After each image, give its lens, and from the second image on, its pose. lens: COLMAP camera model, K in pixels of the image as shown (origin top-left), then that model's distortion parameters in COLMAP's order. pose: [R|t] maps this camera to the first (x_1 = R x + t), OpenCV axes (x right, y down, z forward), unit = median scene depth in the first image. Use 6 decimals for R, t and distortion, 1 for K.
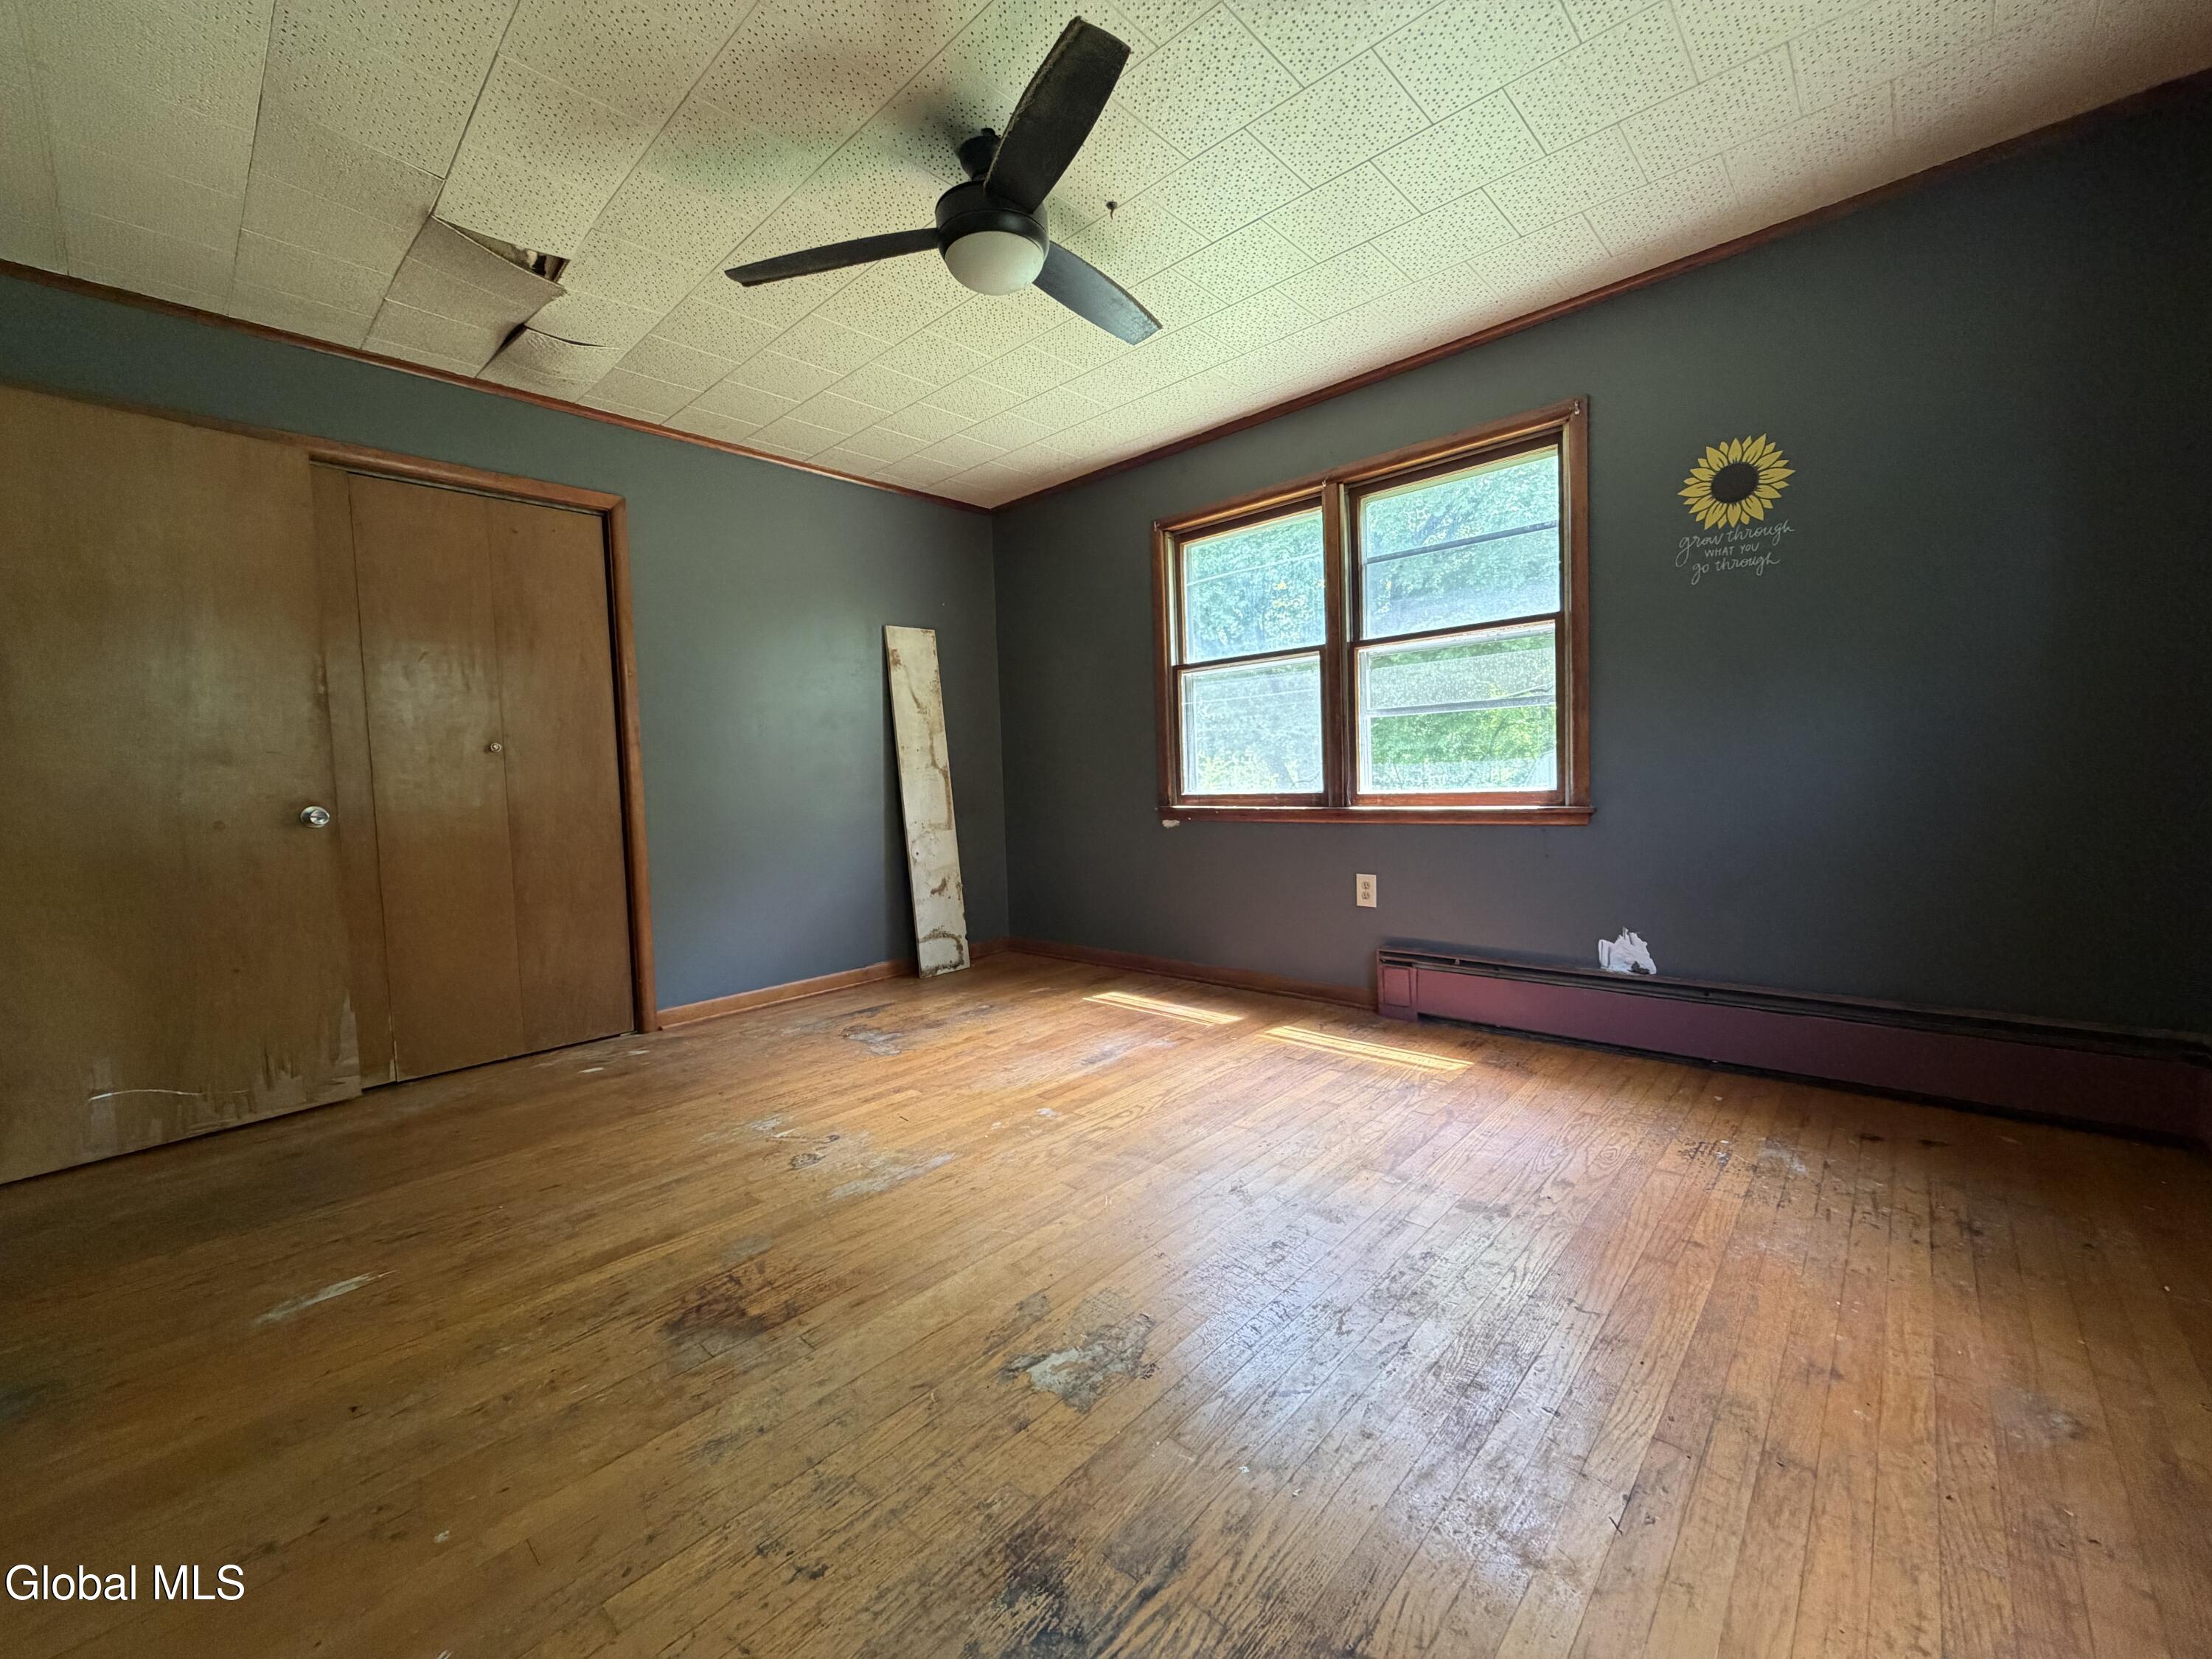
lens RADIAL K [[886.9, 0, 1104.6], [0, 886.9, 827.5], [0, 0, 1]] dist [0.000907, 0.000003]
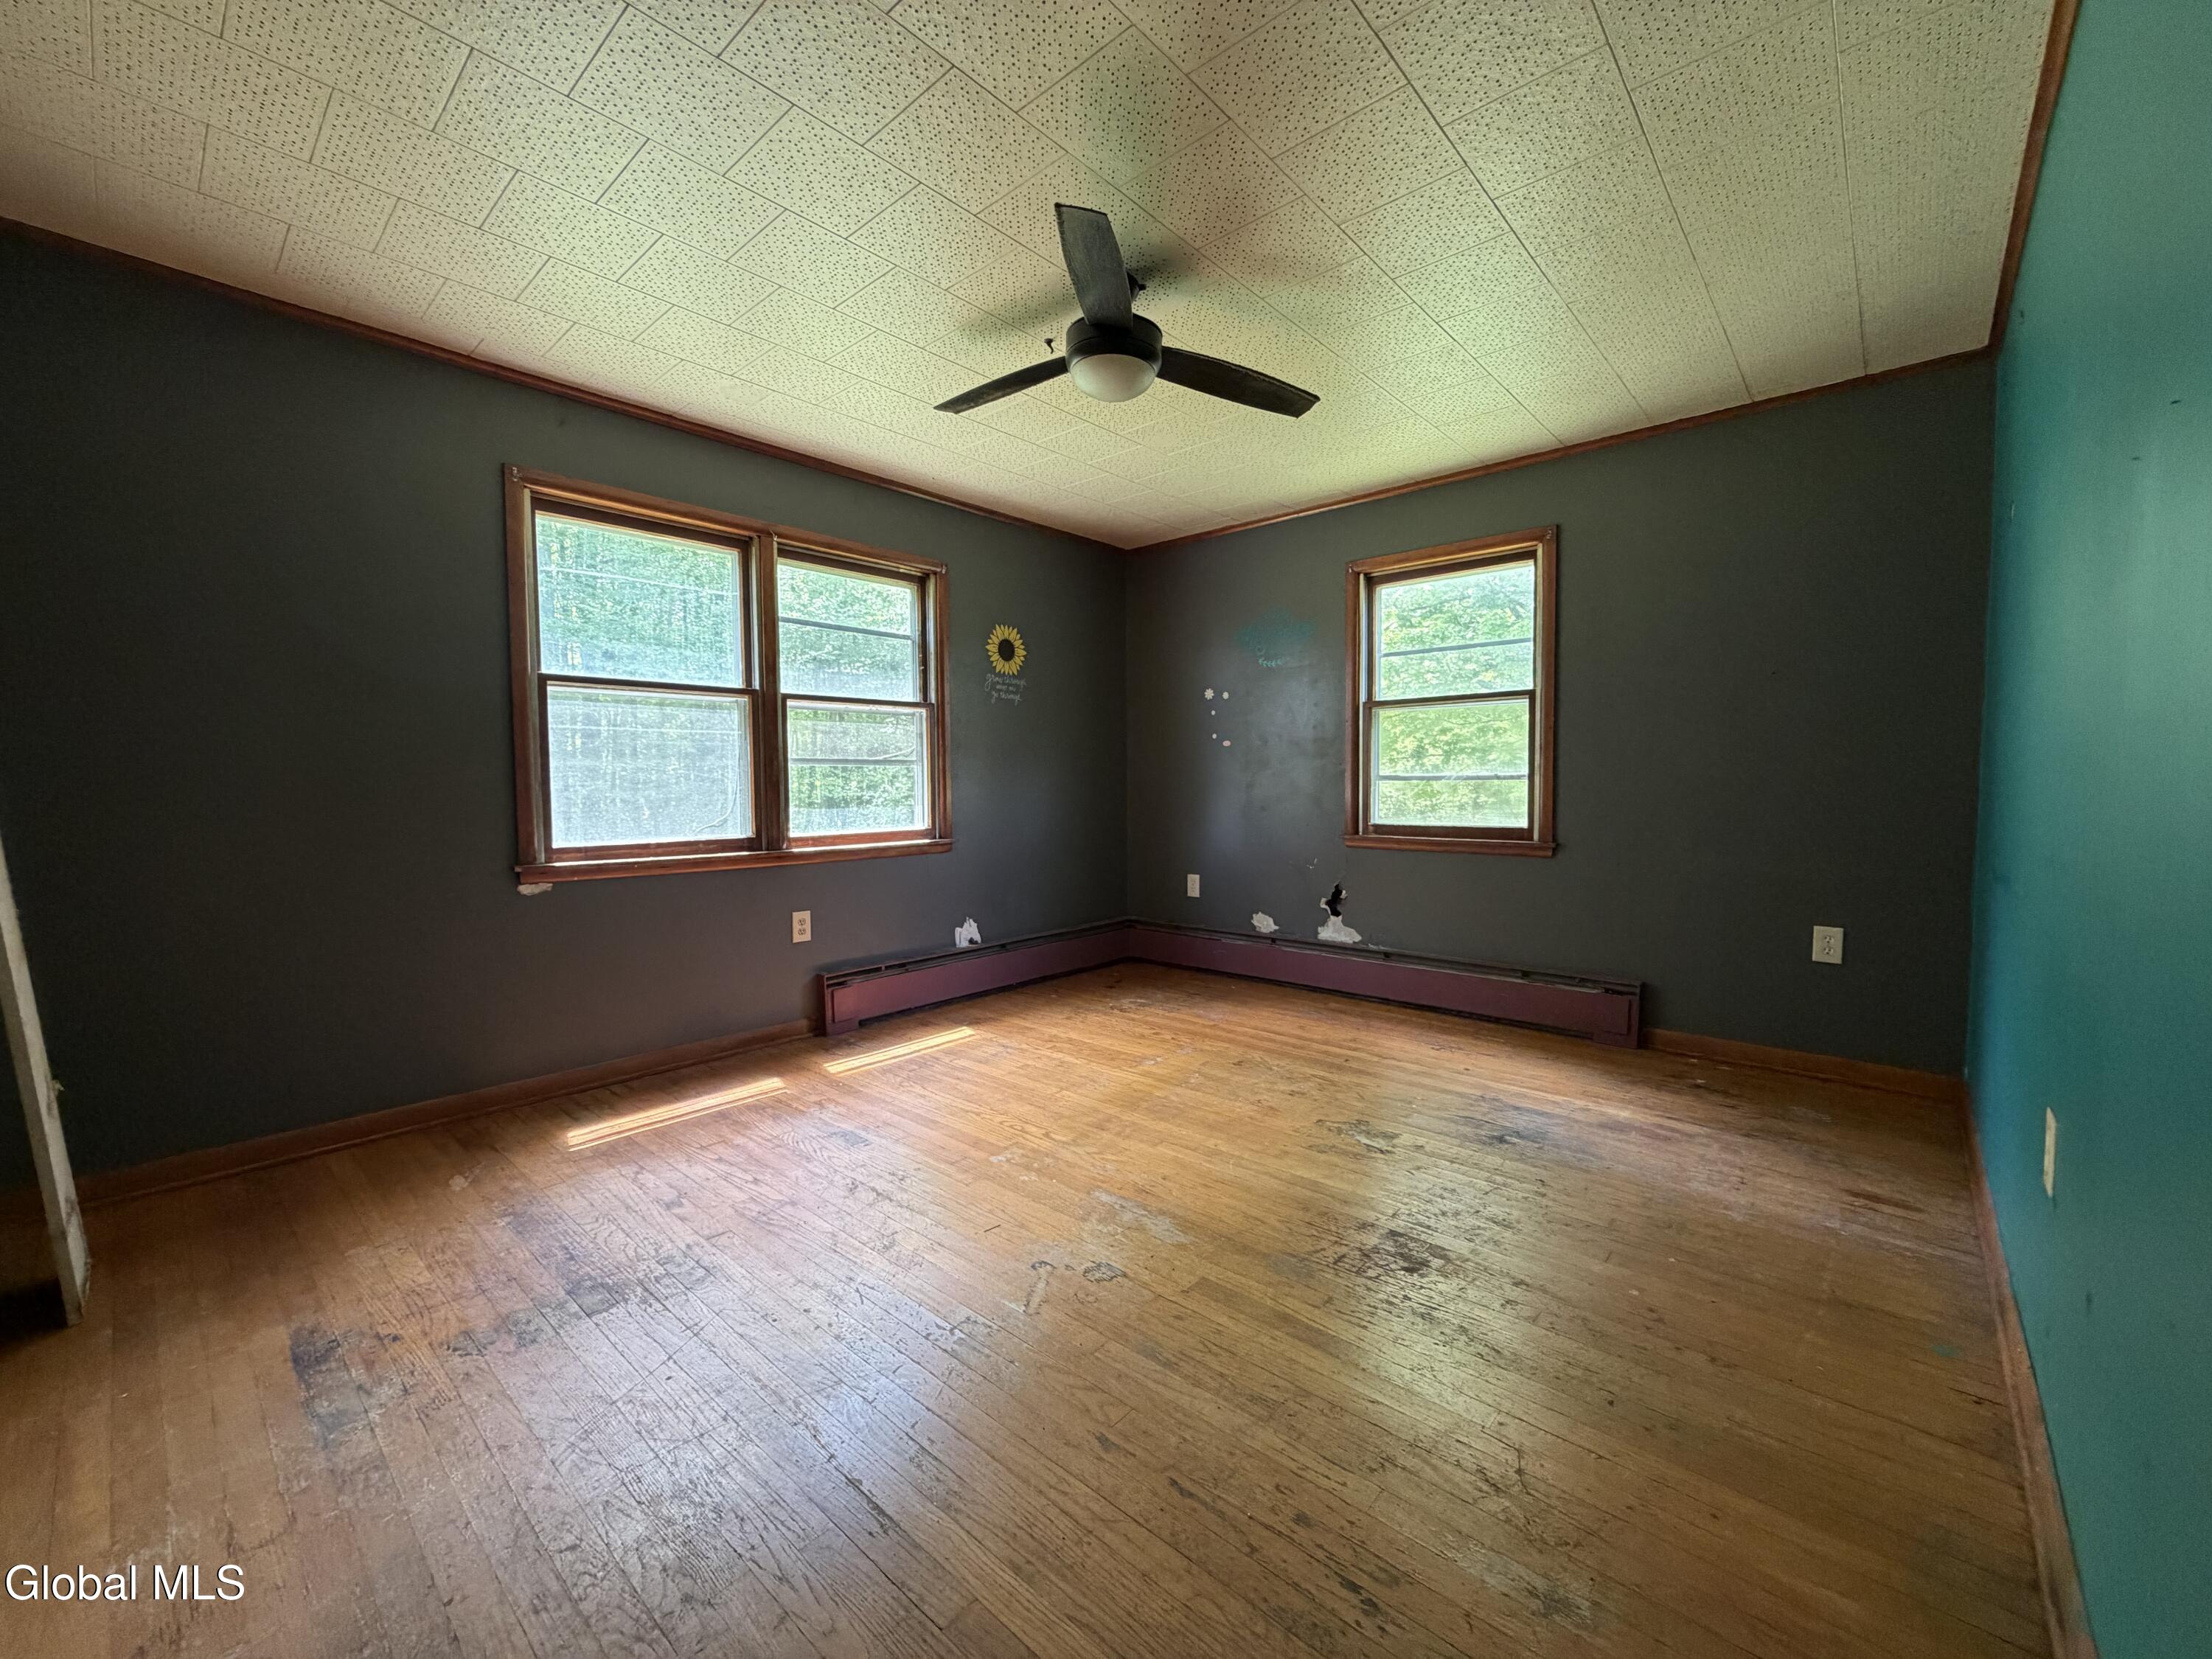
lens RADIAL K [[886.9, 0, 1100.7], [0, 886.9, 824.6], [0, 0, 1]] dist [0.000907, 0.000003]
pose [[-0.020015, -0.015928, 0.999673, -0.780624], [0.064040, 0.997799, 0.017180, -0.047177], [-0.997747, 0.064363, -0.018951, 0.649234]]
